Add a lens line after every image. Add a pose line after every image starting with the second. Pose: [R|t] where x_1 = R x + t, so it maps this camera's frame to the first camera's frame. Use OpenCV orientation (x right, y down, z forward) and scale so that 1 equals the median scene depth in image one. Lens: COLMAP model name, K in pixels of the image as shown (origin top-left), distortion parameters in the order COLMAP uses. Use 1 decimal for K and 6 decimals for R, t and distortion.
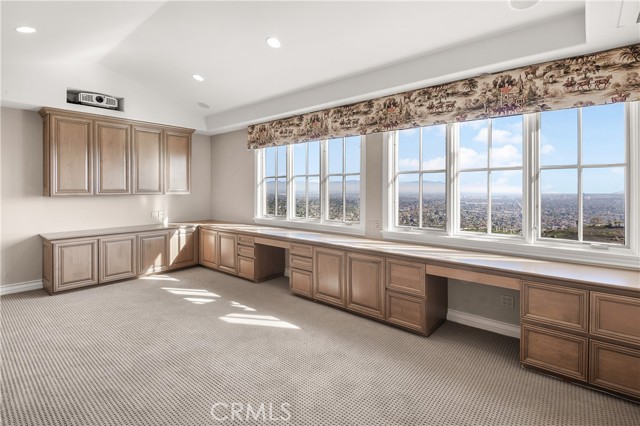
lens RADIAL K [[307.2, 0, 320.0], [0, 307.2, 213.0], [0, 0, 1]] dist [0.035617, -0.023192]
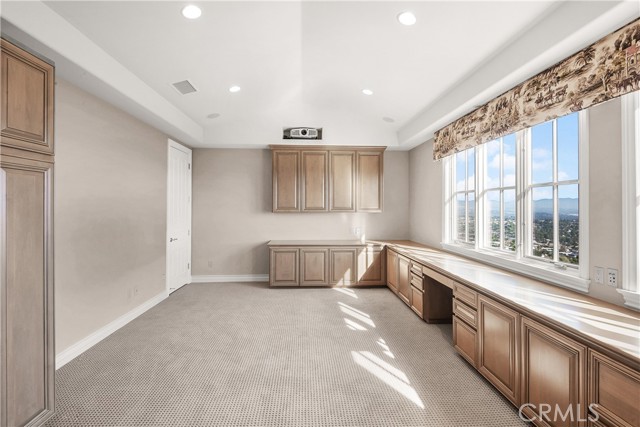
lens RADIAL K [[307.2, 0, 320.0], [0, 307.2, 213.5], [0, 0, 1]] dist [0.035617, -0.023192]
pose [[0.687464, 0.019642, -0.725953, 0.196873], [-0.061353, 0.997631, -0.031107, -0.018630], [0.723622, 0.065925, 0.687041, 0.239884]]
